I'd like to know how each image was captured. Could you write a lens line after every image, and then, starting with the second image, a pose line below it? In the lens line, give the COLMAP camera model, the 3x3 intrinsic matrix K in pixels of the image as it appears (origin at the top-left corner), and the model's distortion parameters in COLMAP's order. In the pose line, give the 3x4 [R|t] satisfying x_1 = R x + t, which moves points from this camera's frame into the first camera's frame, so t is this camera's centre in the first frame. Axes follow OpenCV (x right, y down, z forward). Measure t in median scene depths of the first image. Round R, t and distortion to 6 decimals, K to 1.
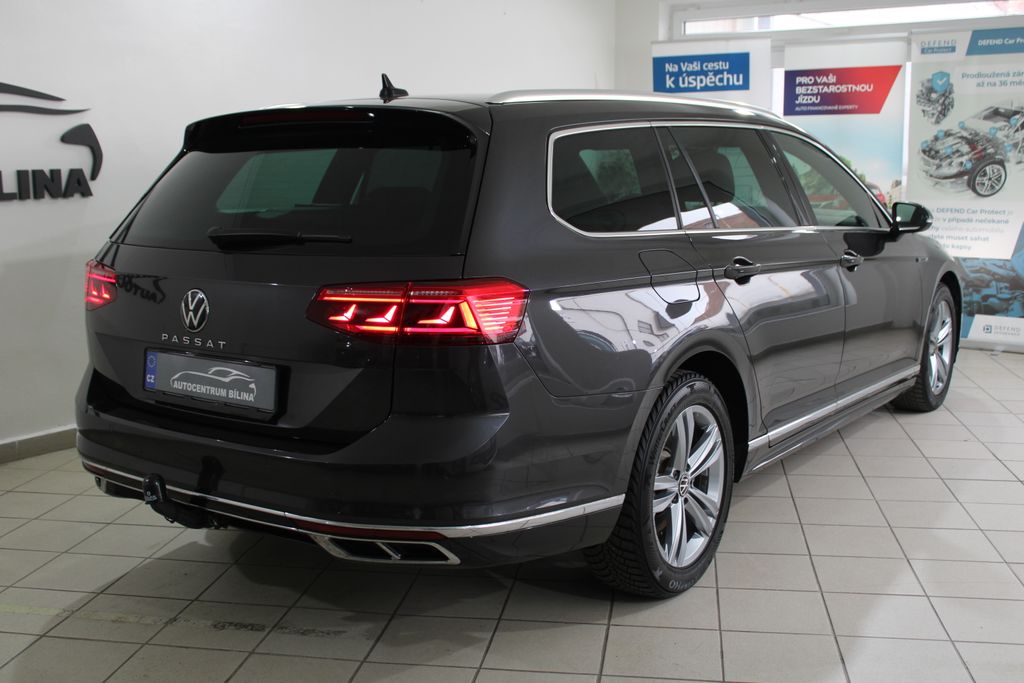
lens RADIAL K [[1089.0, 0, 516.4], [0, 1089.0, 339.6], [0, 0, 1]] dist [-0.057903, 0.000000]
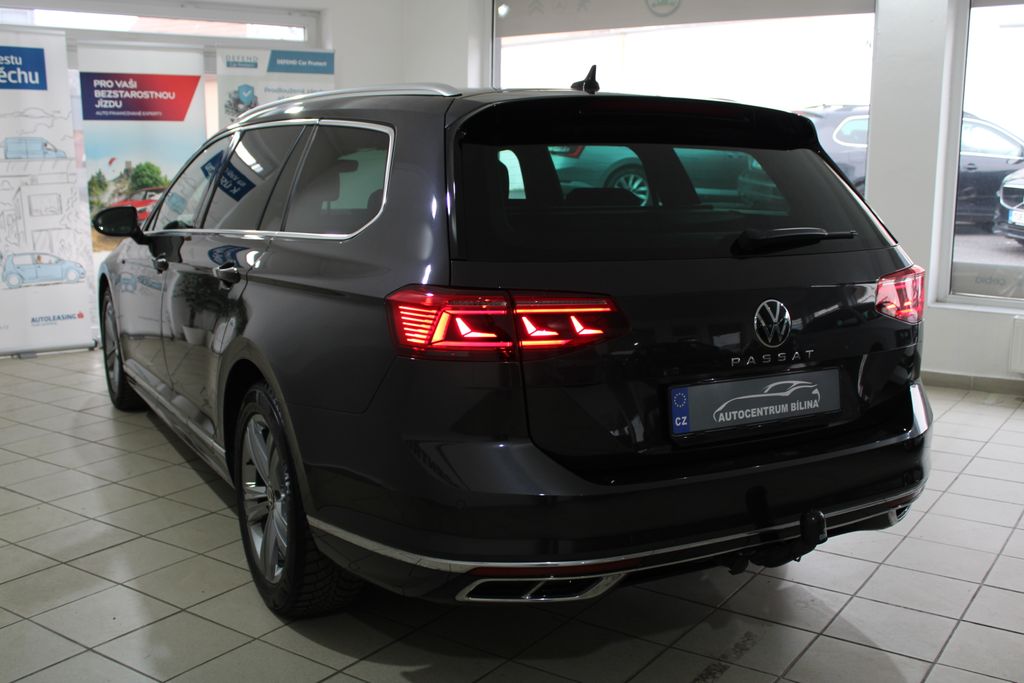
lens RADIAL K [[1009.3, 0, 519.5], [0, 1009.3, 352.0], [0, 0, 1]] dist [-0.043931, 0.000000]
pose [[0.456541, -0.152510, 0.876534, -0.386567], [0.141024, 0.985148, 0.097956, -0.039250], [-0.878455, 0.078891, 0.471268, 0.275838]]
